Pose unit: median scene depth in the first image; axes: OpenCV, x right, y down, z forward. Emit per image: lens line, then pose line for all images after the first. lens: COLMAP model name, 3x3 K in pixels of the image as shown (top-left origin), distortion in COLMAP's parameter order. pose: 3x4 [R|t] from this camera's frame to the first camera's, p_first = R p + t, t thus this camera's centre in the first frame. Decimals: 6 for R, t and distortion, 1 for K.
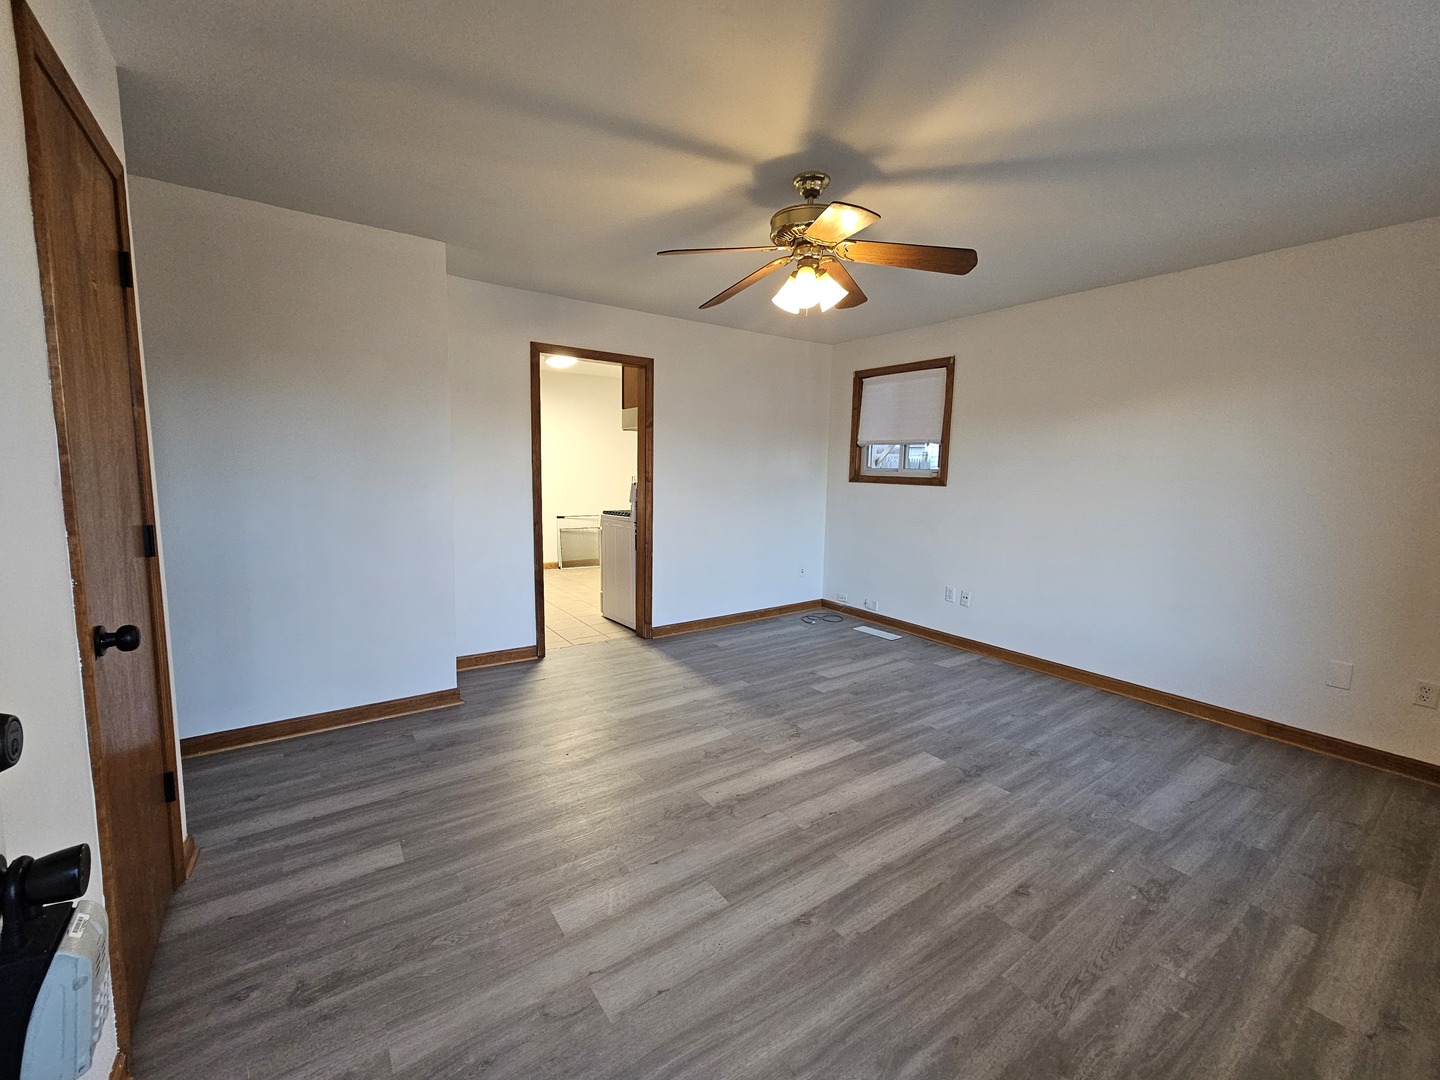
lens RADIAL K [[589.8, 0, 722.0], [0, 589.8, 537.7], [0, 0, 1]] dist [-0.003241, -0.001382]
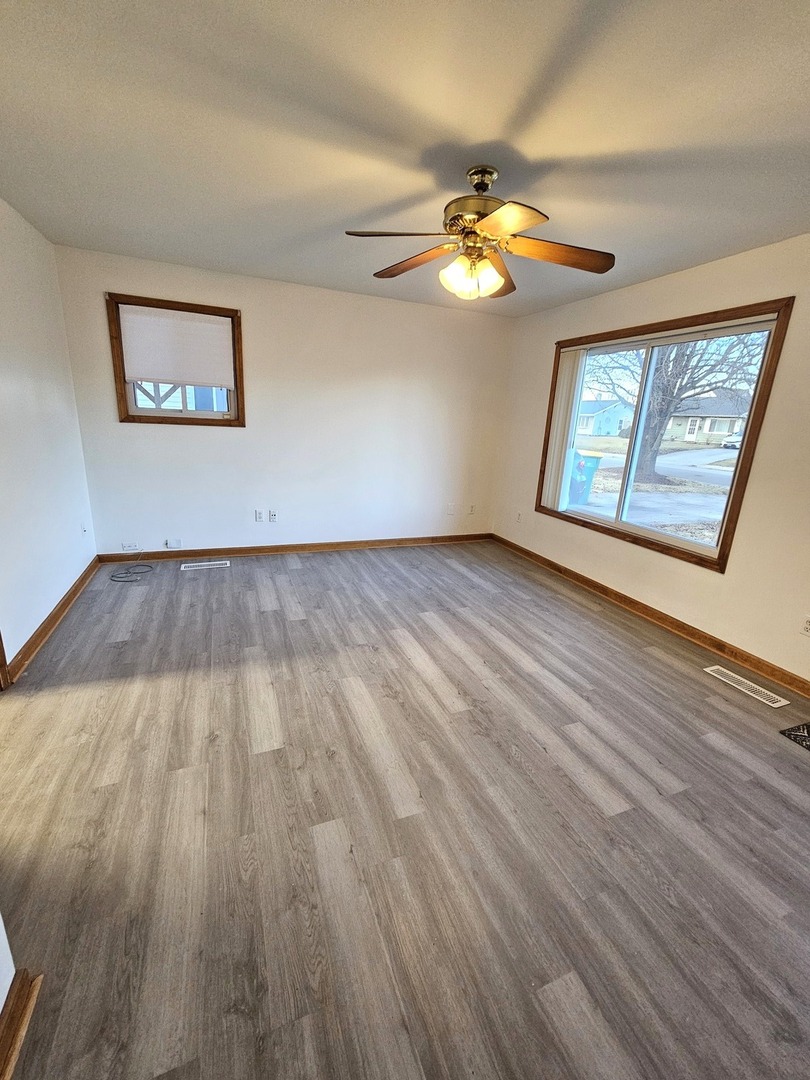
lens RADIAL K [[442.3, 0, 406.5], [0, 442.3, 538.1], [0, 0, 1]] dist [-0.003241, -0.001382]
pose [[0.227604, -0.264777, 0.937064, -0.631142], [0.067734, 0.964296, 0.256020, -0.112602], [-0.971395, 0.005200, 0.237412, 0.684841]]
